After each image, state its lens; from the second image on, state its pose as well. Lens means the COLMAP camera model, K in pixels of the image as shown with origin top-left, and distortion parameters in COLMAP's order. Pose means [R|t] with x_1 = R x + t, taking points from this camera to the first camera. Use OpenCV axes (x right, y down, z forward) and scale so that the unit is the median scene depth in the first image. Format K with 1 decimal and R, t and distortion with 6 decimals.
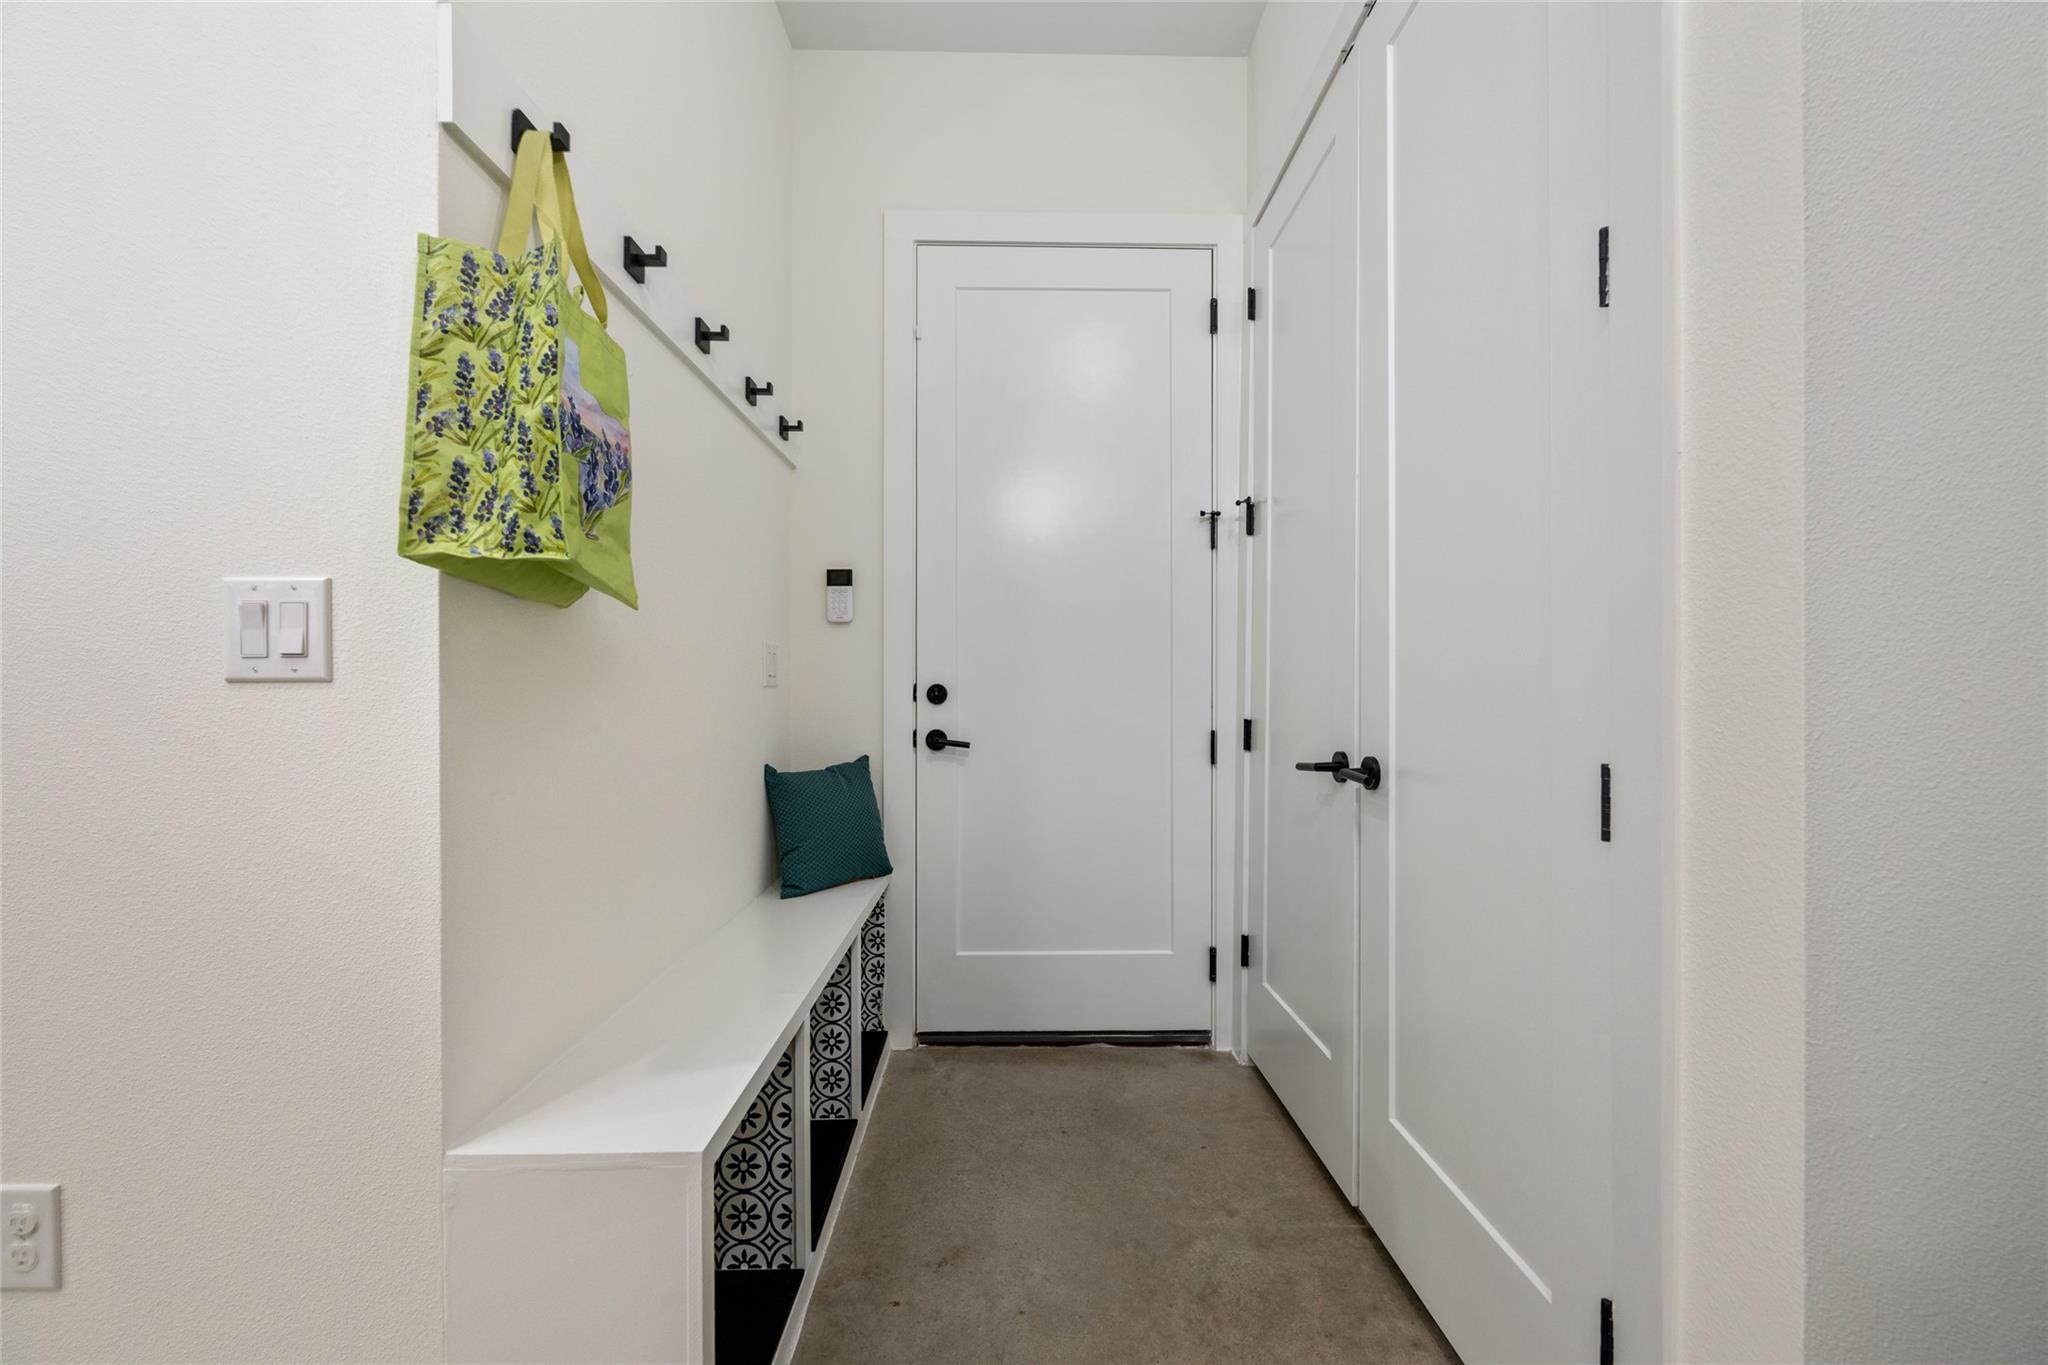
lens RADIAL K [[808.6, 0, 1023.4], [0, 808.6, 684.2], [0, 0, 1]] dist [-0.004429, -0.000013]
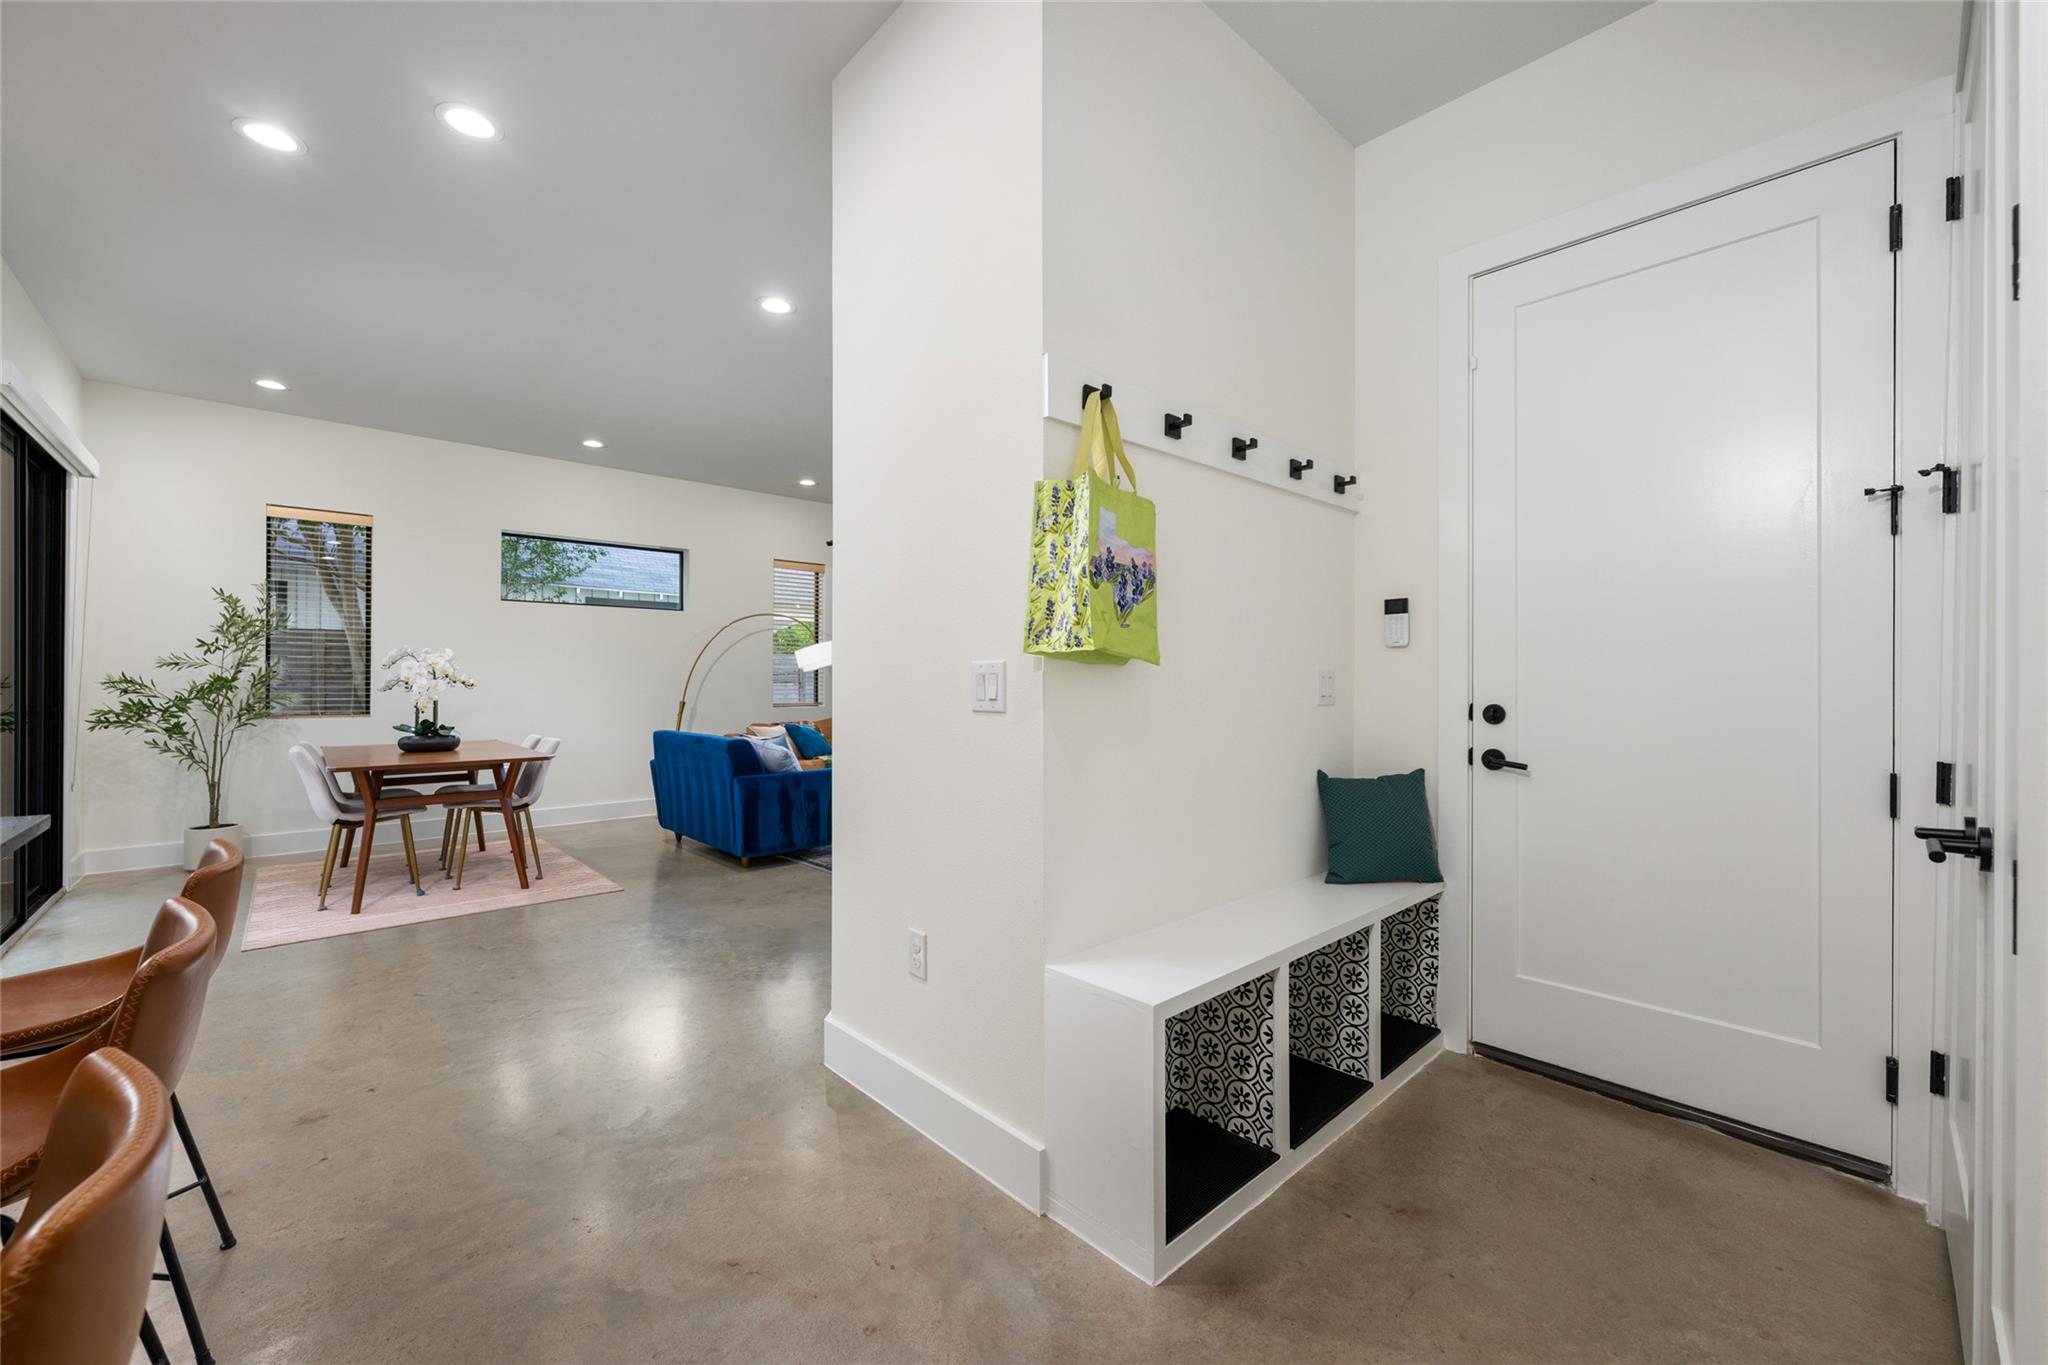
lens RADIAL K [[808.7, 0, 1025.4], [0, 808.7, 676.4], [0, 0, 1]] dist [-0.001071, -0.000387]
pose [[0.668347, -0.002855, -0.743844, 0.283812], [0.003983, 0.999992, -0.000260, -0.041750], [0.743839, -0.002789, 0.668353, -0.129191]]
